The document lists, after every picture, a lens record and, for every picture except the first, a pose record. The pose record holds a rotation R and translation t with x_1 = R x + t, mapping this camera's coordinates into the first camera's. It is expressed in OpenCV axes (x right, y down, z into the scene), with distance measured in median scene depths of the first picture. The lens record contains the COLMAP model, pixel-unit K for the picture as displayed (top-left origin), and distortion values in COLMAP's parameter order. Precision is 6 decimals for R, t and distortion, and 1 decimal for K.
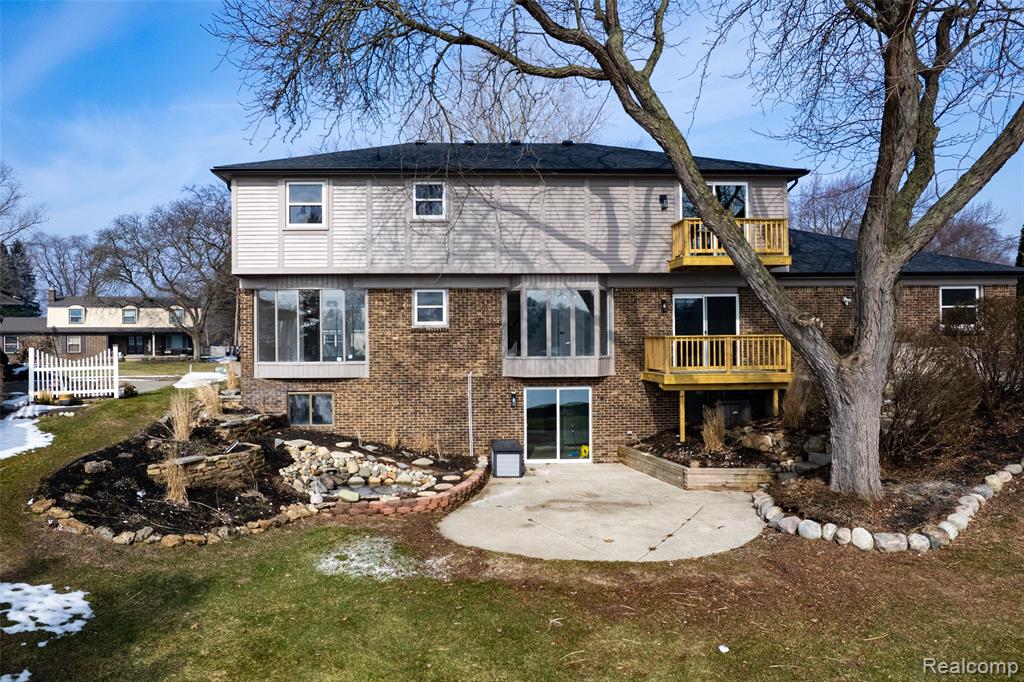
lens RADIAL K [[742.7, 0, 475.4], [0, 742.7, 341.9], [0, 0, 1]] dist [-0.041227, 0.003205]
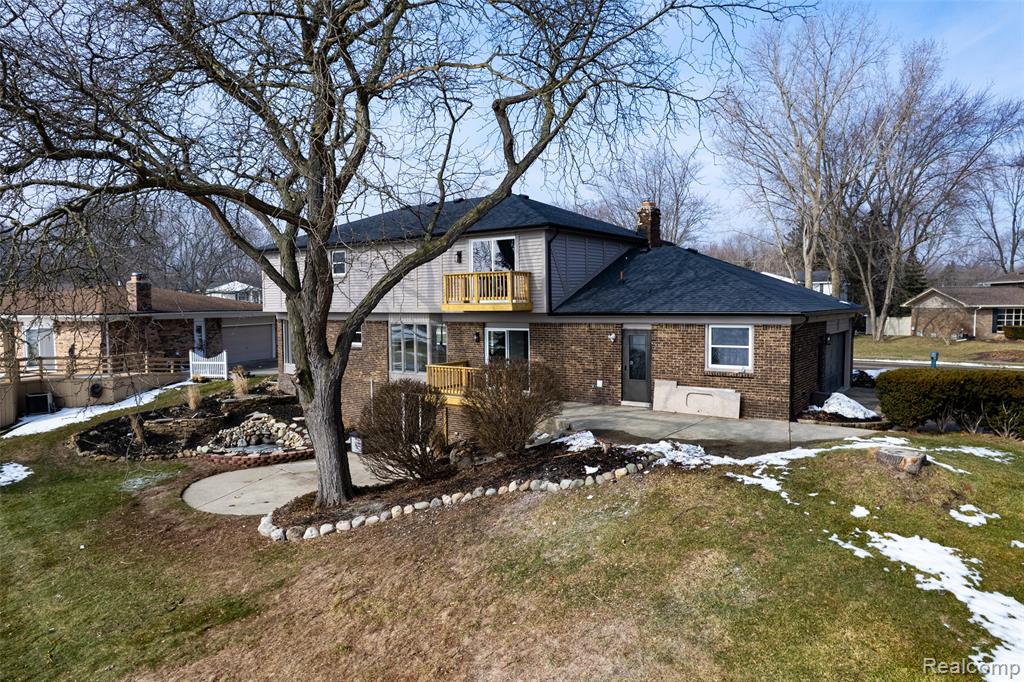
lens RADIAL K [[663.8, 0, 512.0], [0, 663.8, 341.0], [0, 0, 1]] dist [-0.092551, 0.082657]
pose [[0.782995, 0.038831, -0.620814, 1.011853], [0.004365, 0.997682, 0.067909, -0.119530], [0.622012, -0.055883, 0.781011, 0.153192]]
